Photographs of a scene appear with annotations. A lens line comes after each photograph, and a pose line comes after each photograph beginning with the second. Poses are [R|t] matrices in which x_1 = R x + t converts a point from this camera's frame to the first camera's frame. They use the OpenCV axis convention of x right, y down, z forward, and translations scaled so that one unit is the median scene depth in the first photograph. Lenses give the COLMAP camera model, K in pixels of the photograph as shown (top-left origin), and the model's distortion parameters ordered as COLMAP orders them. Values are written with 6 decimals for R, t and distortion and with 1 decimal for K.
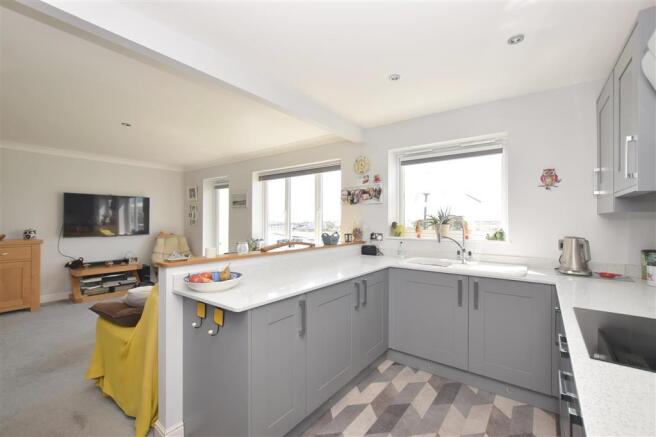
lens RADIAL K [[288.3, 0, 329.5], [0, 288.3, 220.7], [0, 0, 1]] dist [-0.003887, -0.000443]
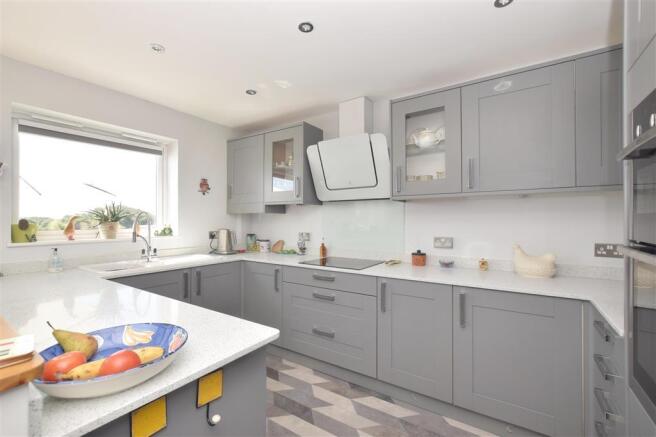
lens RADIAL K [[288.3, 0, 327.0], [0, 288.3, 220.2], [0, 0, 1]] dist [-0.003887, -0.000443]
pose [[-0.047533, -0.006685, 0.998847, -0.534331], [-0.003071, 0.999974, 0.006547, -0.000114], [-0.998865, -0.002756, -0.047553, 0.446232]]
